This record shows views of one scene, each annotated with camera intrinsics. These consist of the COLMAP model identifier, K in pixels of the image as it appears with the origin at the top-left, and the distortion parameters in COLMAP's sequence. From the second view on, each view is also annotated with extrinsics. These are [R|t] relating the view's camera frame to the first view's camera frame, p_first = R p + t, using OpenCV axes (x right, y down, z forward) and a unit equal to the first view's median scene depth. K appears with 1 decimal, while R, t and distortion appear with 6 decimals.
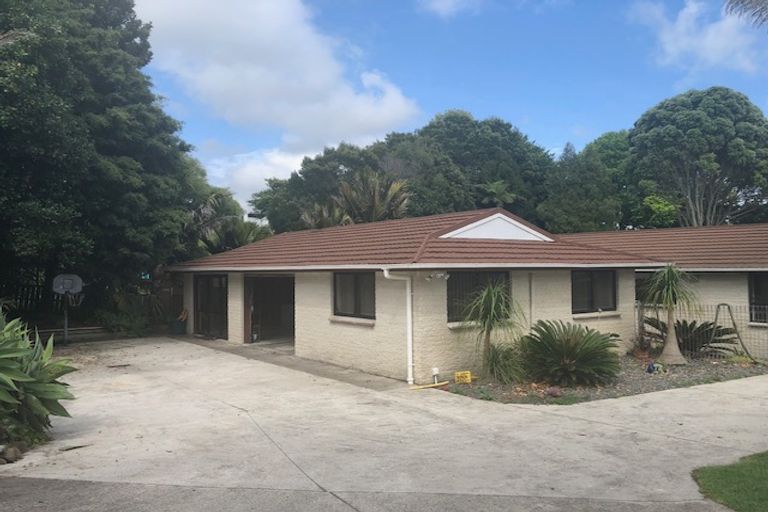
lens RADIAL K [[636.3, 0, 384.0], [0, 636.3, 256.0], [0, 0, 1]] dist [0.085180, -0.142521]
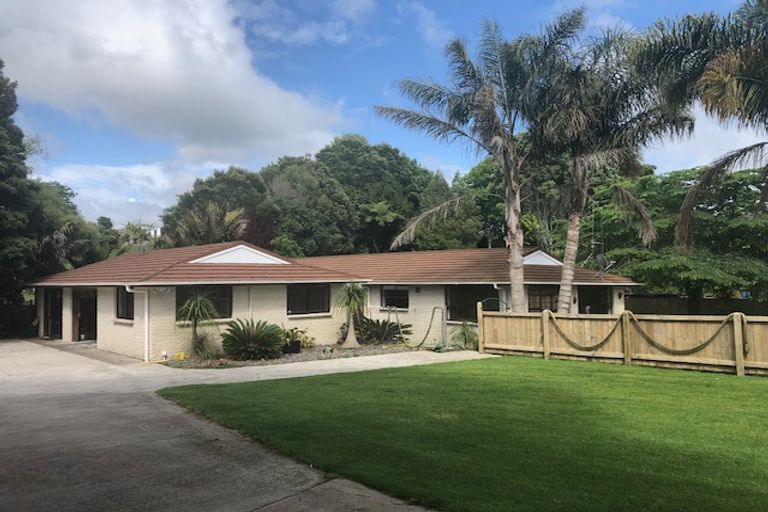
lens RADIAL K [[636.3, 0, 384.0], [0, 636.3, 256.0], [0, 0, 1]] dist [0.085180, -0.142521]
pose [[0.996211, 0.000896, 0.086965, 0.250739], [0.000505, 0.999870, -0.016086, -0.013096], [-0.086968, 0.016069, 0.996082, -0.298915]]
